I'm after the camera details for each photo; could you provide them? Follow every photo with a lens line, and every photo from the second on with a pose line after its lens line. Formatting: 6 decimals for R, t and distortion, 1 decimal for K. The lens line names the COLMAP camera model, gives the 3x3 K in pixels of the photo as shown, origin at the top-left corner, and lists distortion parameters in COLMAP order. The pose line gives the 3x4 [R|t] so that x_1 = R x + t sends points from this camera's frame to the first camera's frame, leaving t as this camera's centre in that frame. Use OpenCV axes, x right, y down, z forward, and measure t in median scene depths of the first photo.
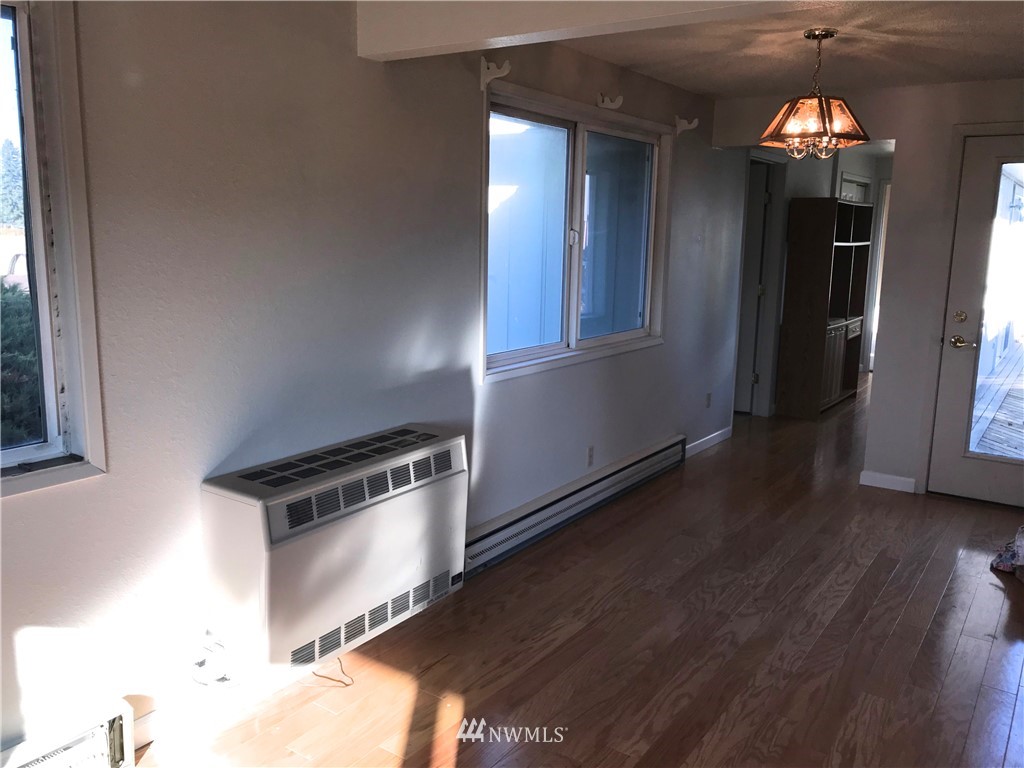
lens RADIAL K [[834.0, 0, 512.6], [0, 834.0, 375.2], [0, 0, 1]] dist [-0.008137, -0.004155]
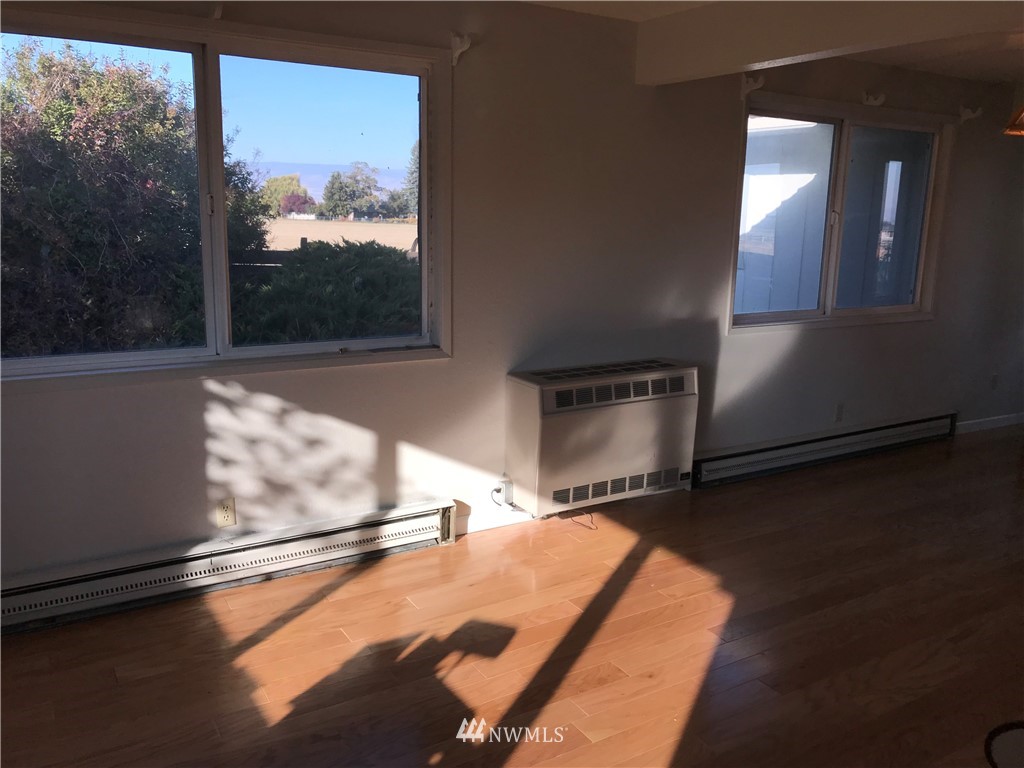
lens RADIAL K [[833.2, 0, 512.0], [0, 833.2, 384.0], [0, 0, 1]] dist [0.048021, -0.156514]
pose [[0.917684, 0.083395, -0.388460, 0.204753], [-0.071493, 0.996425, 0.045021, 0.064144], [0.390826, -0.013543, 0.920365, -0.363021]]
